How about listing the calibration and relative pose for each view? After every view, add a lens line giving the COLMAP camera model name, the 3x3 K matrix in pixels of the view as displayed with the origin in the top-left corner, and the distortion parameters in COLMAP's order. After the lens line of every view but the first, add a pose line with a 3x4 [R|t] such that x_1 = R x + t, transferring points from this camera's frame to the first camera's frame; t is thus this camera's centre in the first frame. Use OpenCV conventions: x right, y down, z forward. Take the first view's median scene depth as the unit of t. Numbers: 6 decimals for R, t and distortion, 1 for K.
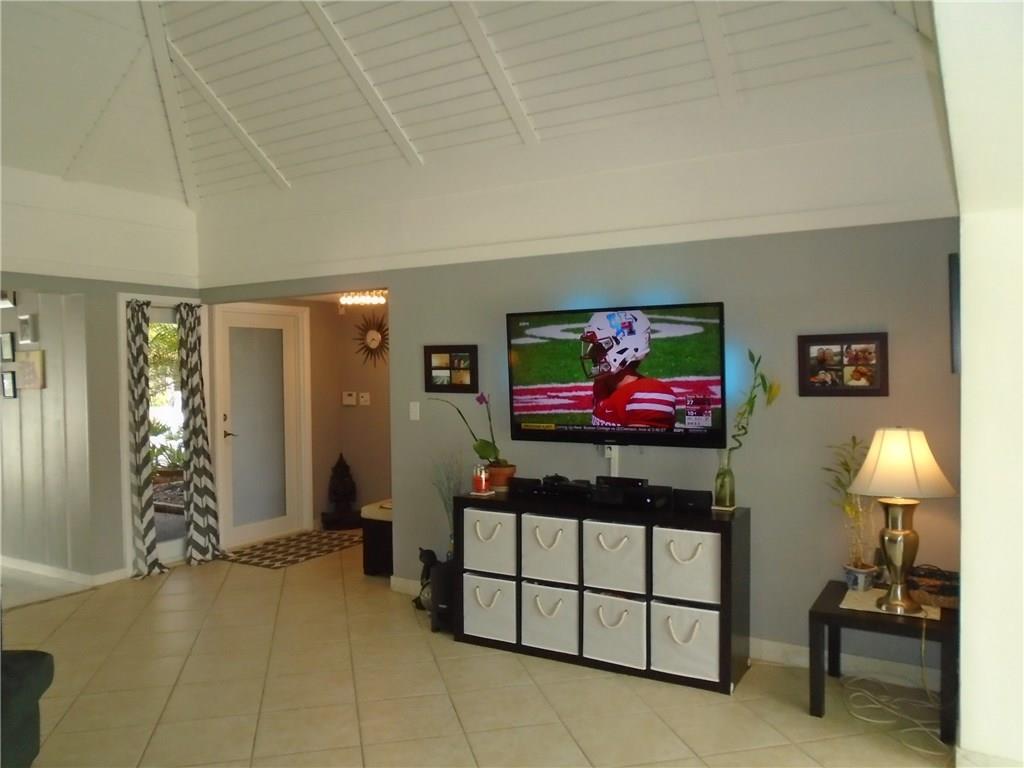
lens RADIAL K [[780.8, 0, 511.8], [0, 780.8, 382.0], [0, 0, 1]] dist [-0.004327, -0.001824]
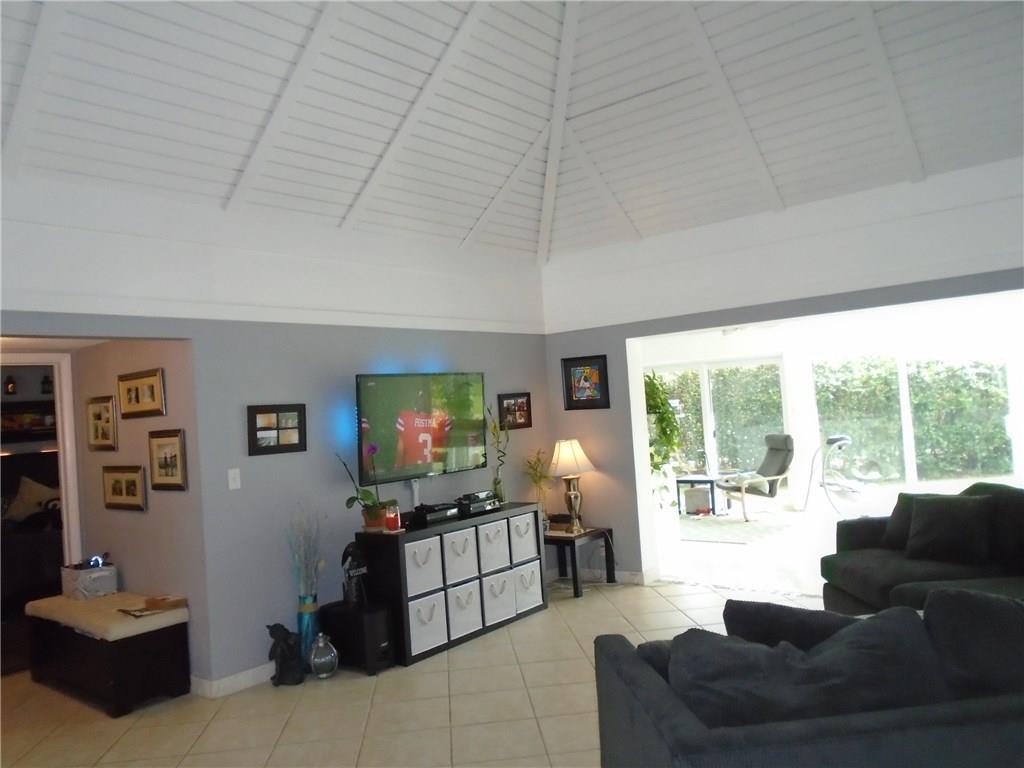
lens RADIAL K [[780.8, 0, 511.8], [0, 780.8, 385.3], [0, 0, 1]] dist [-0.004327, -0.001824]
pose [[0.160286, 0.028368, 0.986663, -1.001474], [0.087922, 0.995203, -0.042897, -0.003514], [-0.983147, 0.093625, 0.157023, 0.561551]]
